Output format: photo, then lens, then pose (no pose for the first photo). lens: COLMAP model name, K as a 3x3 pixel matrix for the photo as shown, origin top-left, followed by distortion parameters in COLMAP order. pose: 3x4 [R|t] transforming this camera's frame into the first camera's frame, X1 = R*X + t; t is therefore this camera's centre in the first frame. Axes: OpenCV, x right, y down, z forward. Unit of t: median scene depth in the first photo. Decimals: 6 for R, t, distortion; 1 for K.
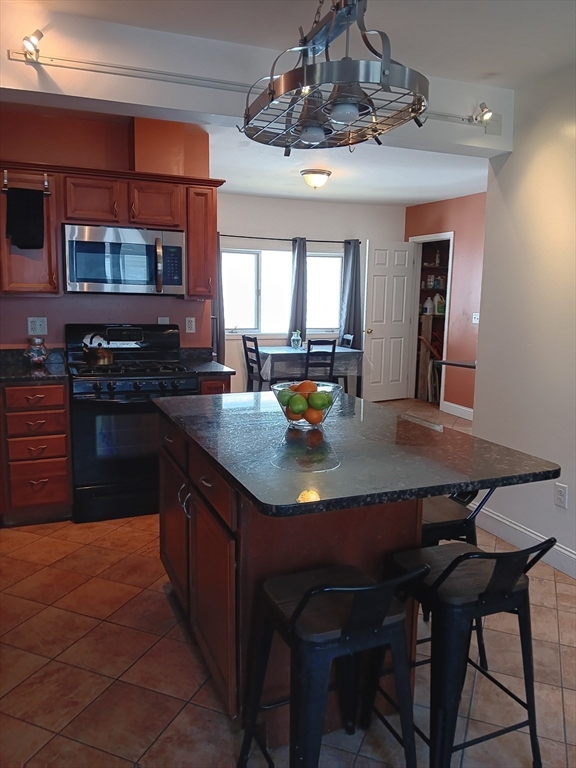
lens RADIAL K [[605.5, 0, 291.6], [0, 605.5, 386.1], [0, 0, 1]] dist [-0.002464, -0.005114]
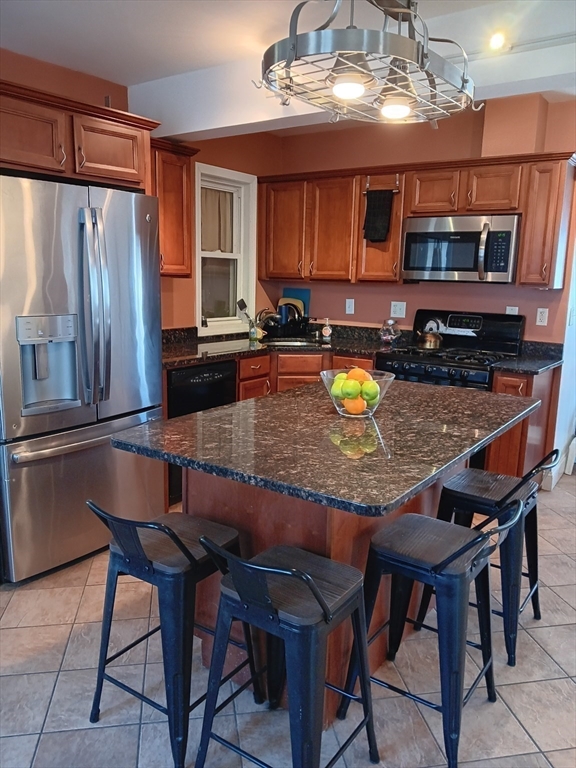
lens RADIAL K [[605.5, 0, 291.2], [0, 605.5, 382.8], [0, 0, 1]] dist [-0.002464, -0.005114]
pose [[0.521652, 0.142125, -0.841237, 0.463203], [-0.139611, 0.986956, 0.080172, -0.026928], [0.841658, 0.075624, 0.534690, 0.235735]]
